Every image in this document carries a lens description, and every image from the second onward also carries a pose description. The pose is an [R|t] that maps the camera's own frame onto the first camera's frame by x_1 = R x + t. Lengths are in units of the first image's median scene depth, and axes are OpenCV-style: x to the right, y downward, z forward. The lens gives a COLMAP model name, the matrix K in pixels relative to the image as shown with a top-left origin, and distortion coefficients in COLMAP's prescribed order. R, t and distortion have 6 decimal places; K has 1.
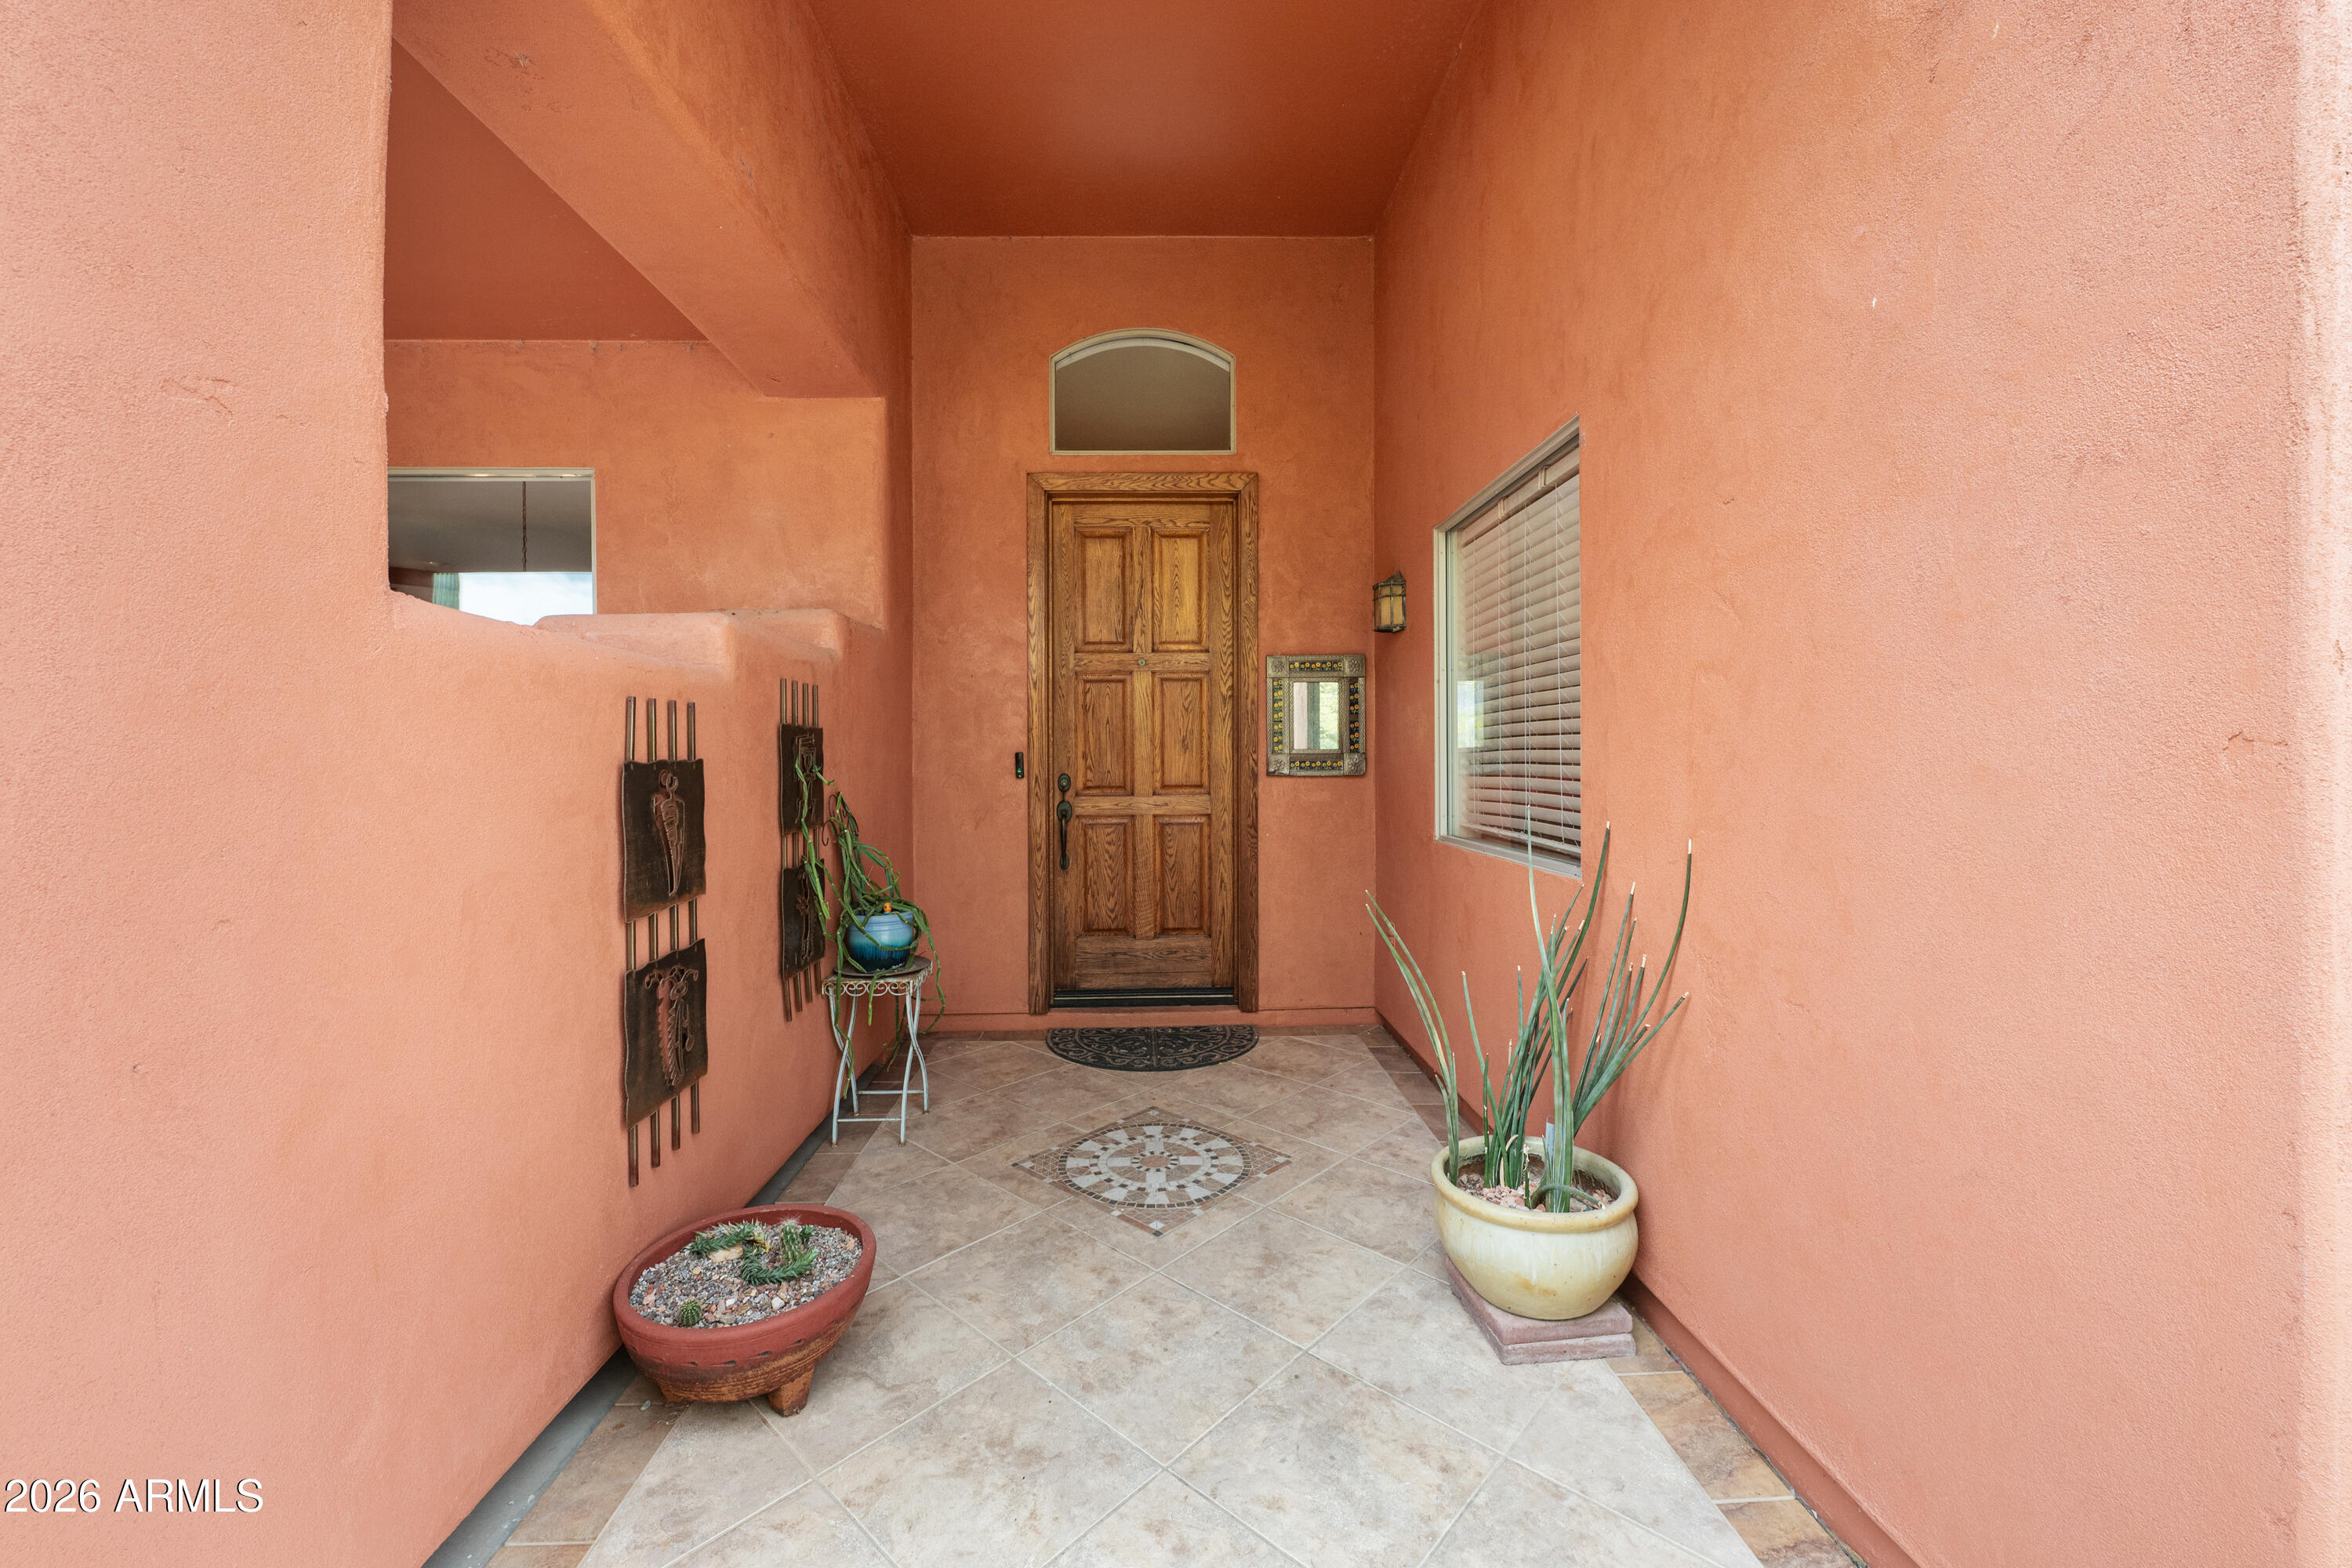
lens RADIAL K [[964.4, 0, 1168.0], [0, 964.4, 776.1], [0, 0, 1]] dist [-0.000136, -0.000044]
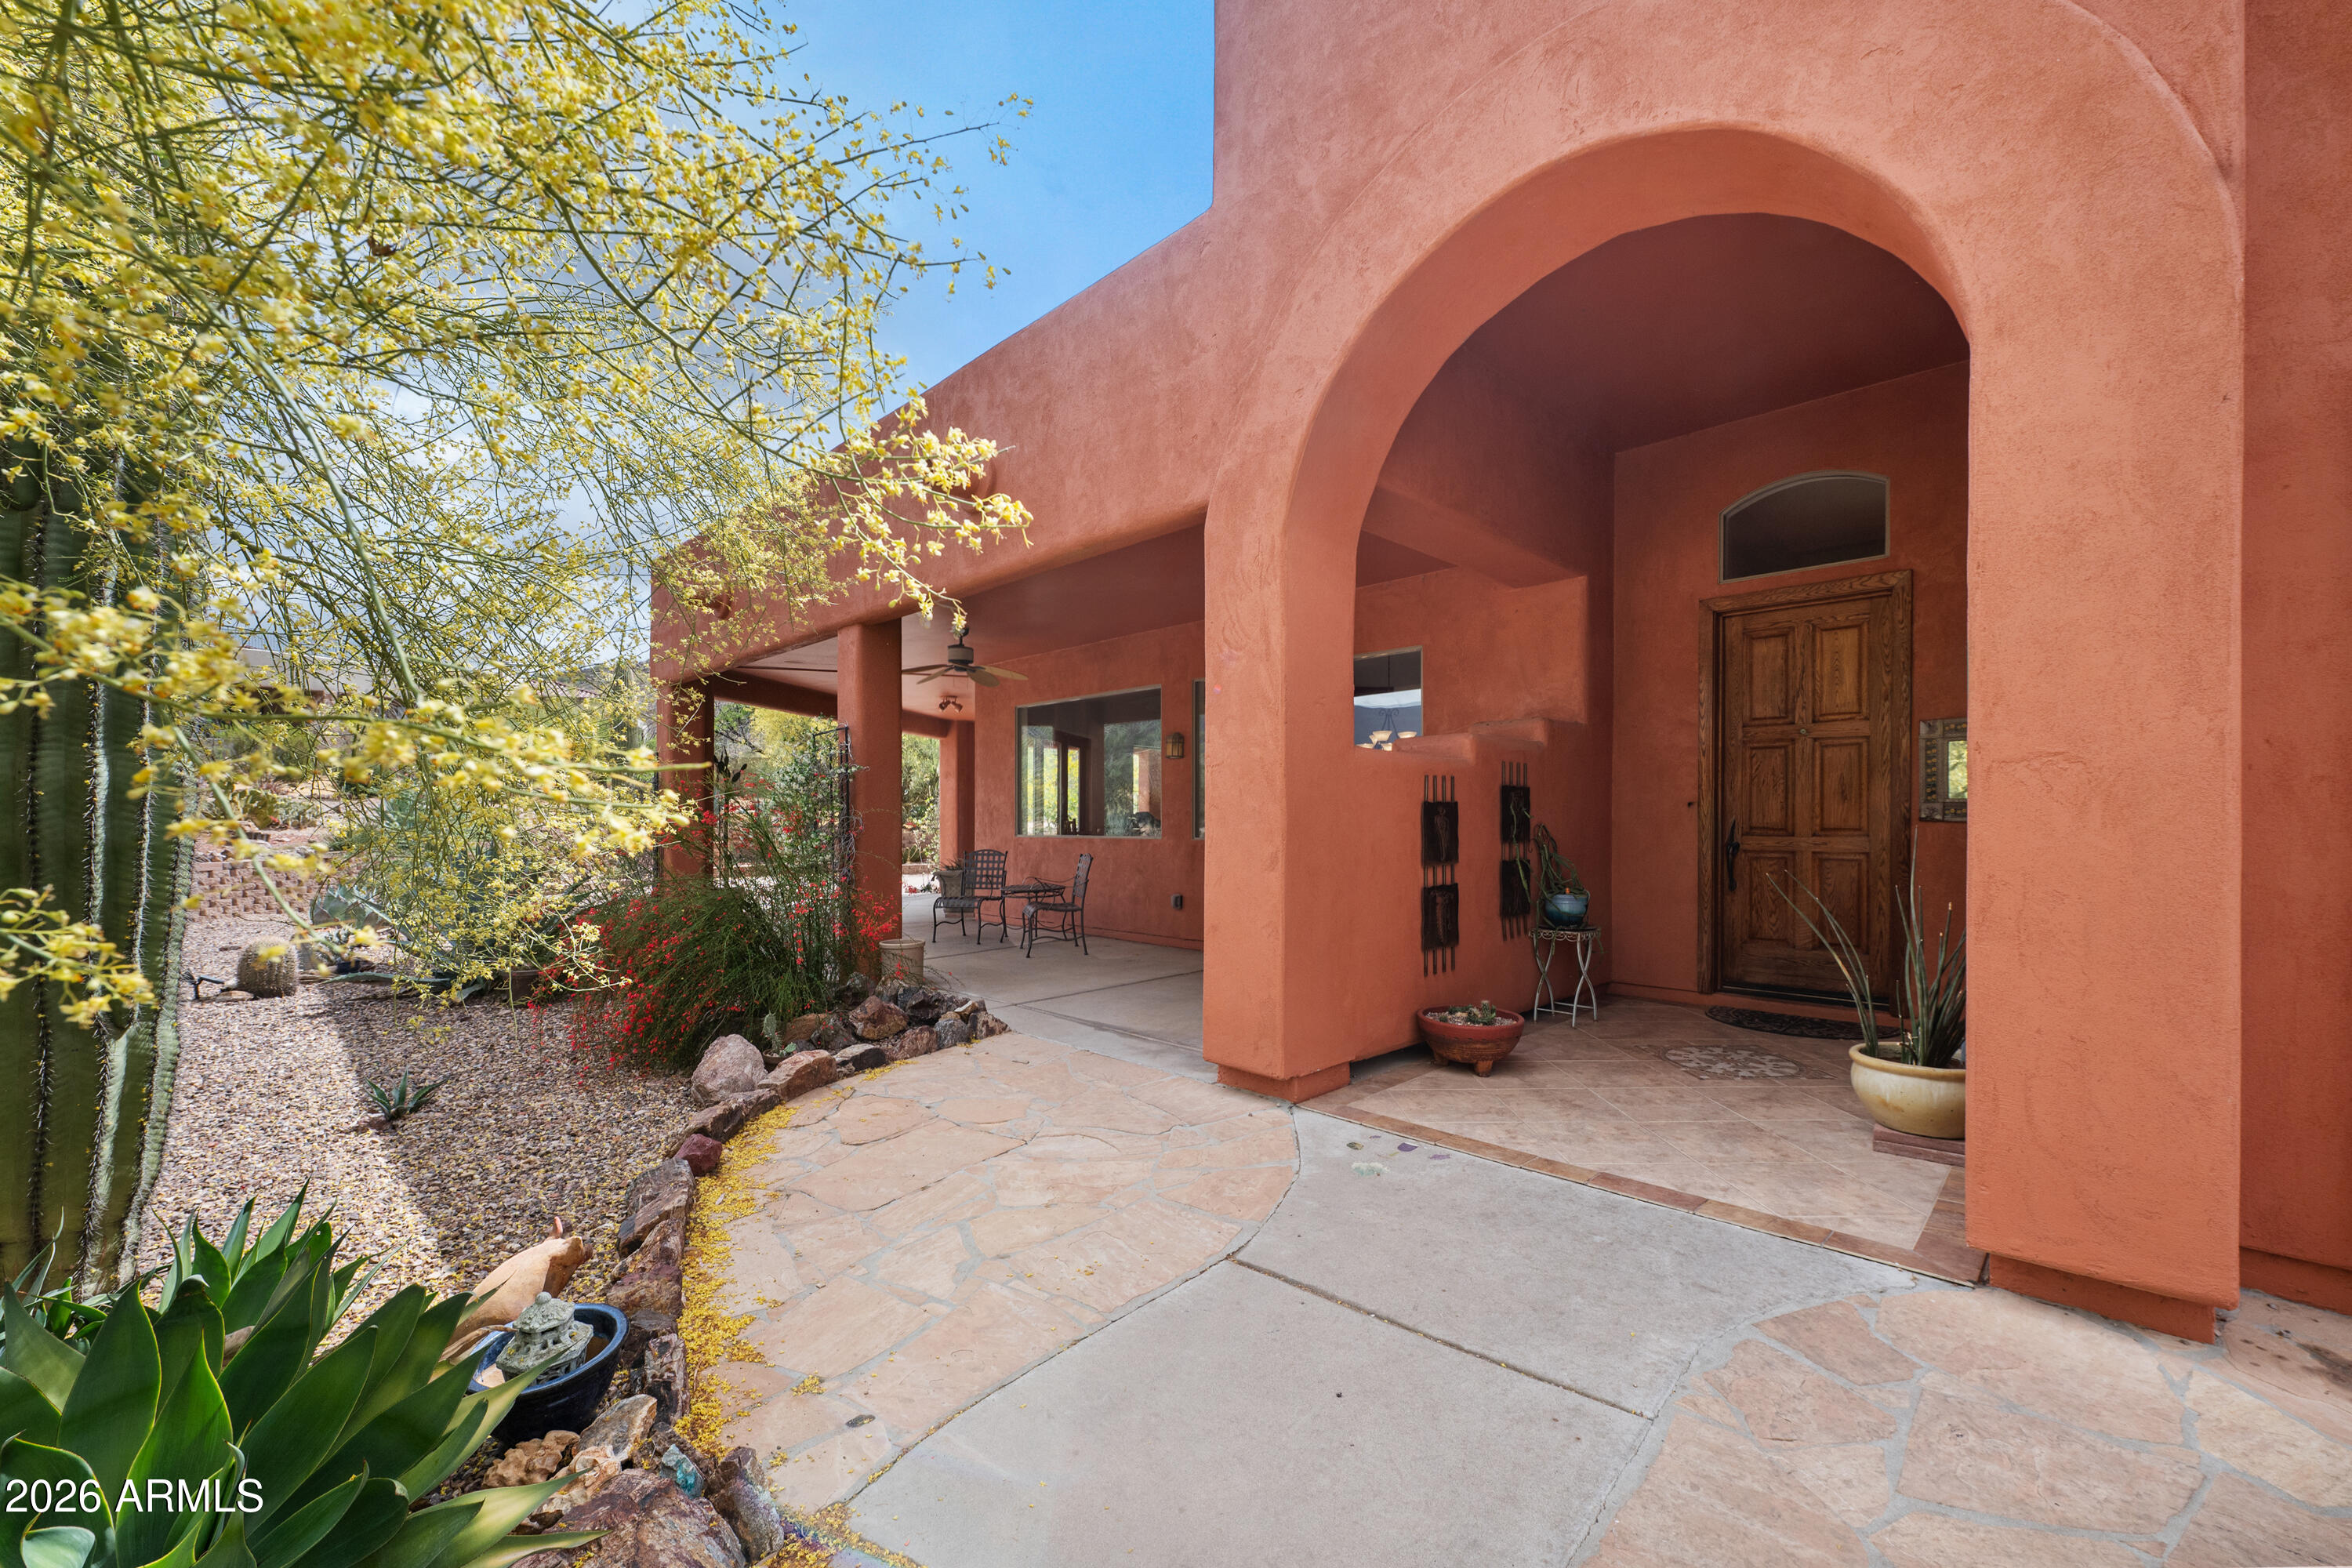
lens RADIAL K [[954.7, 0, 1180.4], [0, 954.7, 794.0], [0, 0, 1]] dist [0.000134, -0.000050]
pose [[0.698107, -0.011689, -0.715898, 0.444318], [-0.020188, 0.999148, -0.036000, 0.038882], [0.715709, 0.039585, 0.697276, -0.681875]]
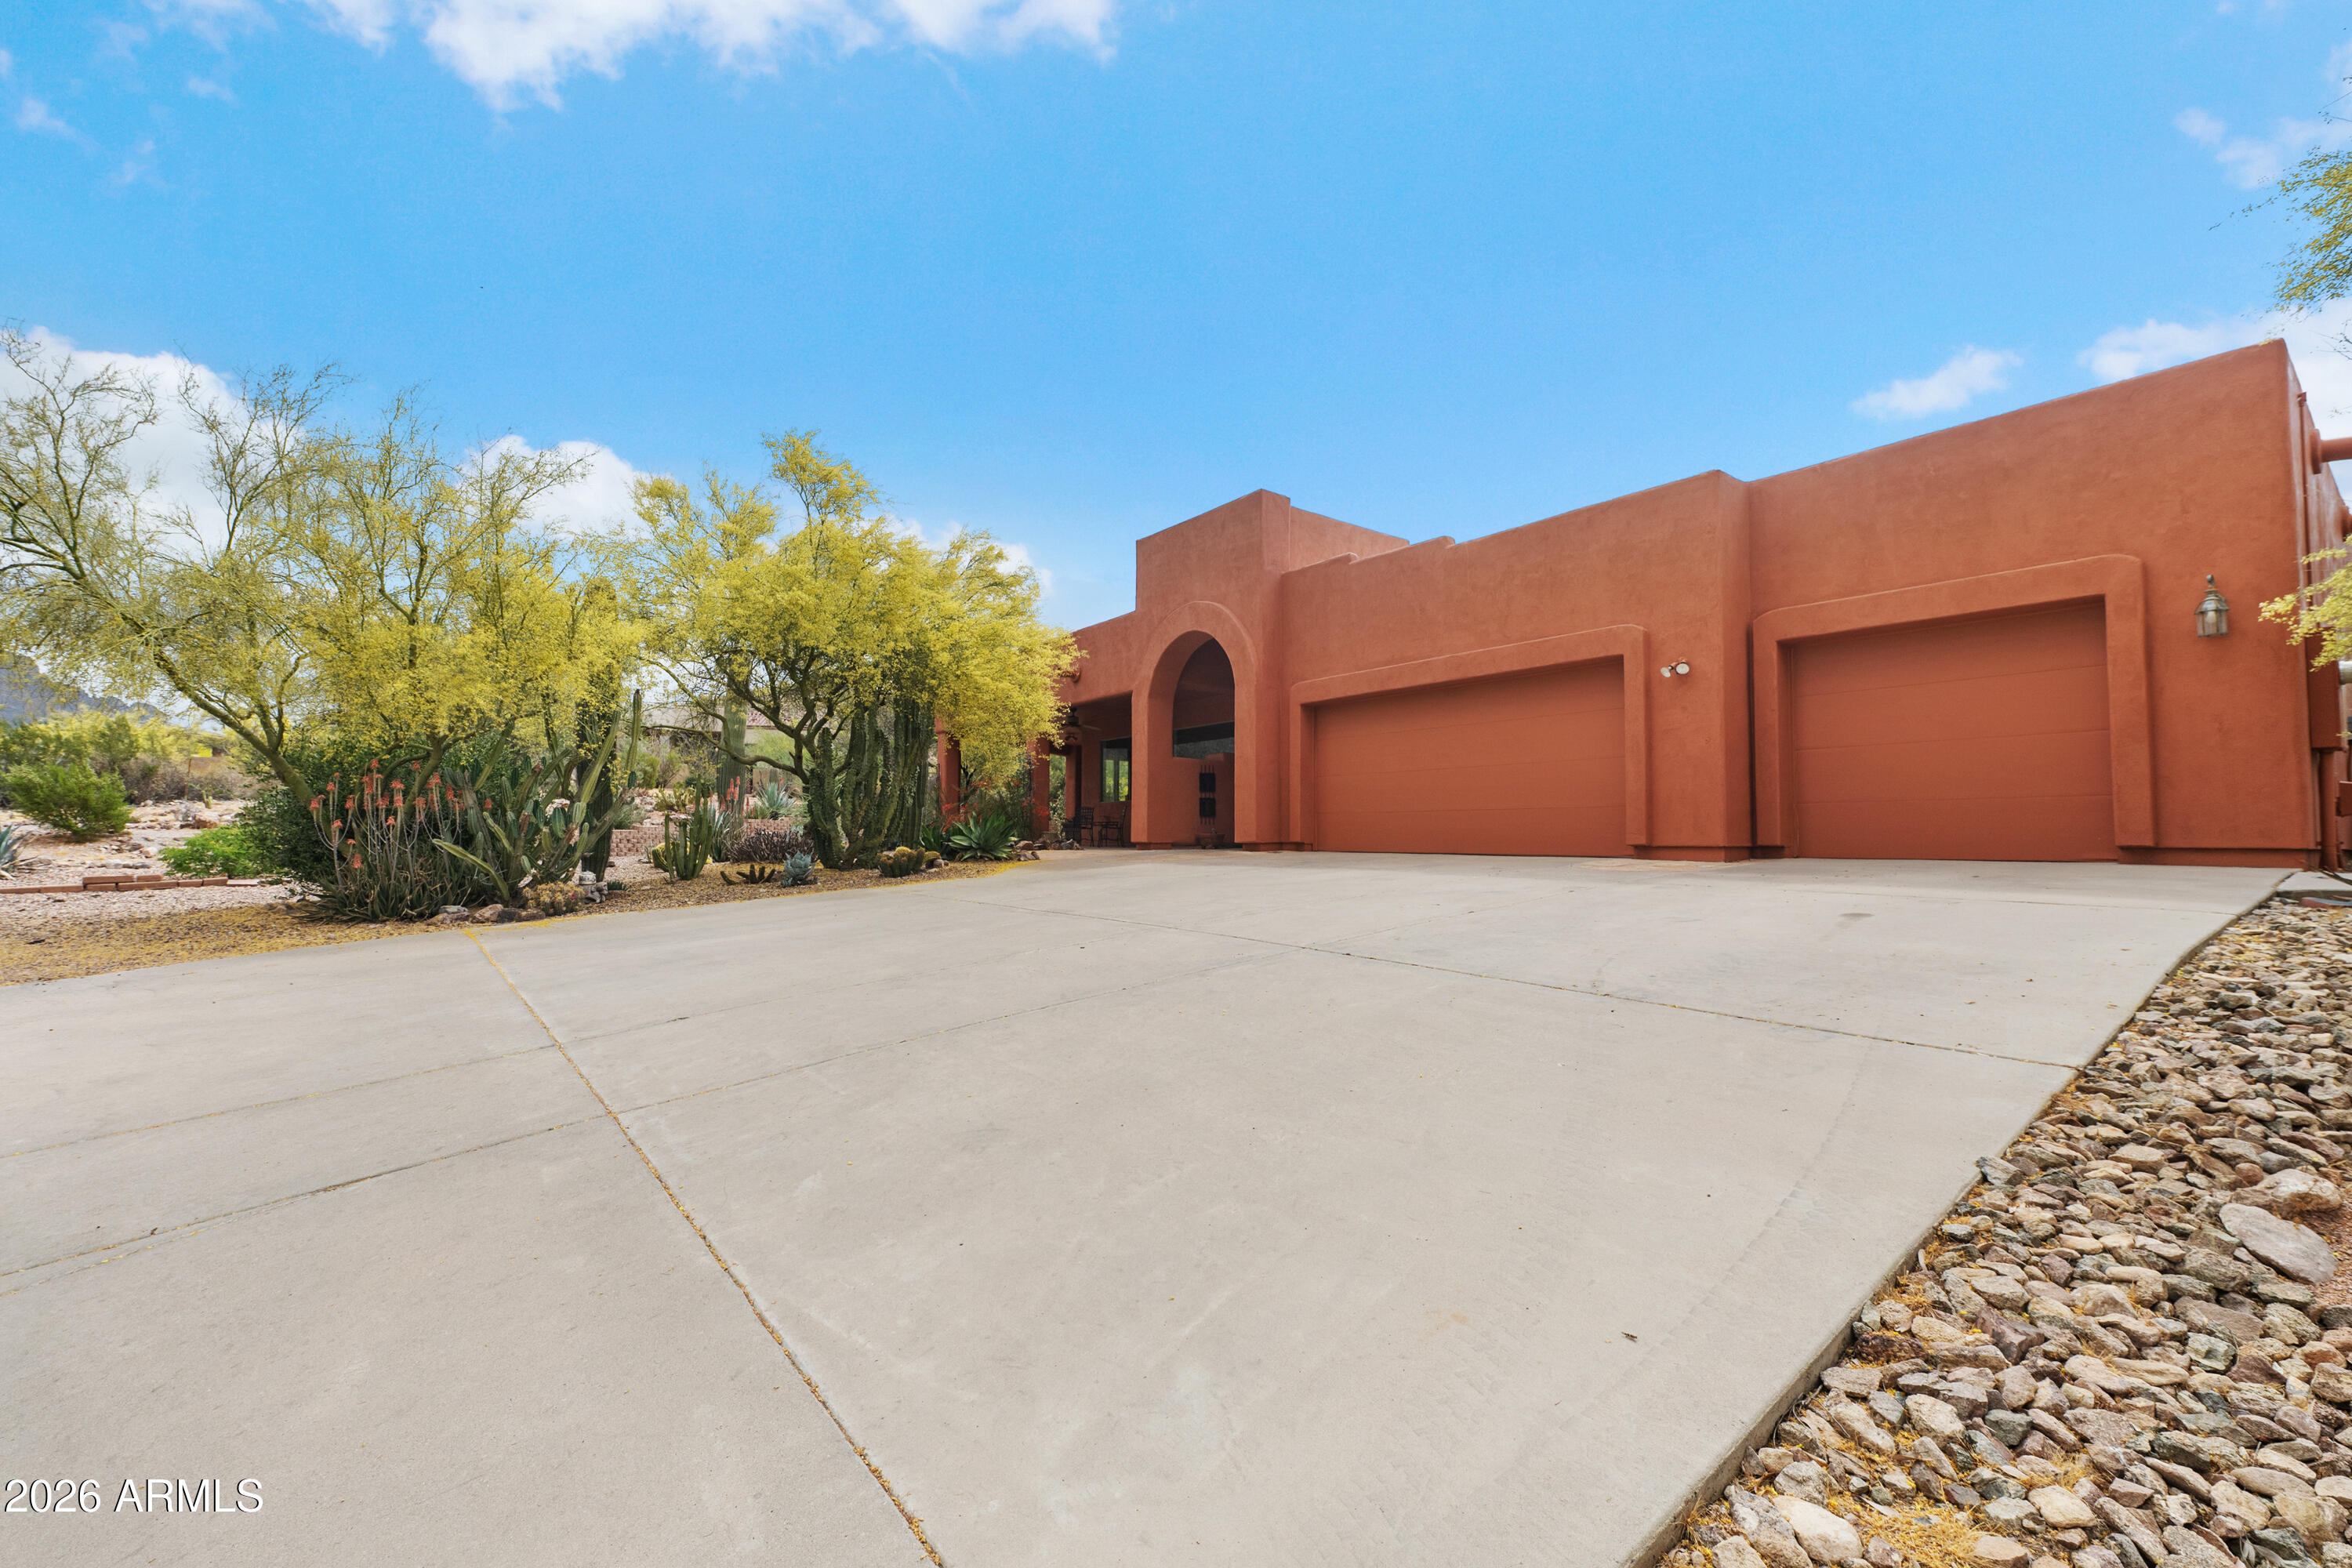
lens RADIAL K [[954.7, 0, 1180.4], [0, 954.7, 794.0], [0, 0, 1]] dist [0.000134, -0.000050]
pose [[0.598603, -0.022070, -0.800742, 3.542876], [-0.032699, 0.998114, -0.051954, 0.358251], [0.800378, 0.057283, 0.596752, -2.425401]]
